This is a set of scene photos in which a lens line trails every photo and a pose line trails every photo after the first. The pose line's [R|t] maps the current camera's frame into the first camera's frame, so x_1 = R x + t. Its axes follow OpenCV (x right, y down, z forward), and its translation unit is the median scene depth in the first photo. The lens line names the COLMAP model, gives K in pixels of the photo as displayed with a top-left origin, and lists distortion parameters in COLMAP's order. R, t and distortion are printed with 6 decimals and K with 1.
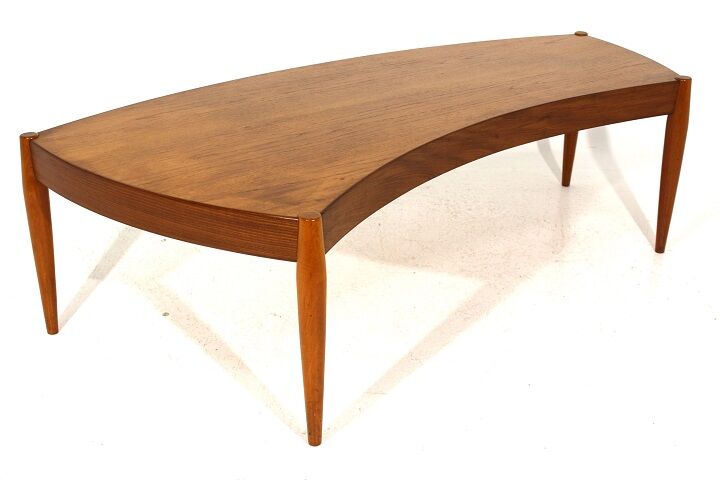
lens RADIAL K [[697.8, 0, 360.0], [0, 697.8, 240.0], [0, 0, 1]] dist [0.000679, 0.002804]
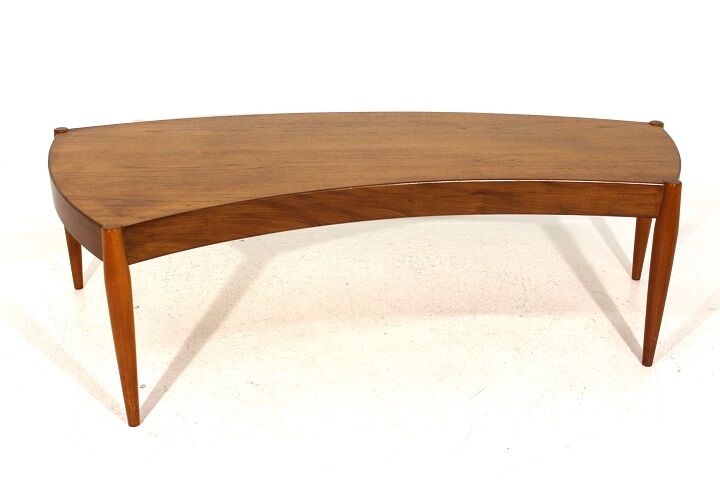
lens RADIAL K [[625.5, 0, 360.0], [0, 625.5, 240.0], [0, 0, 1]] dist [-0.001330, -0.001805]
pose [[0.910973, 0.215232, -0.351857, 0.416348], [-0.230300, 0.973119, -0.000998, -0.066995], [0.342184, 0.081942, 0.936053, 0.104705]]
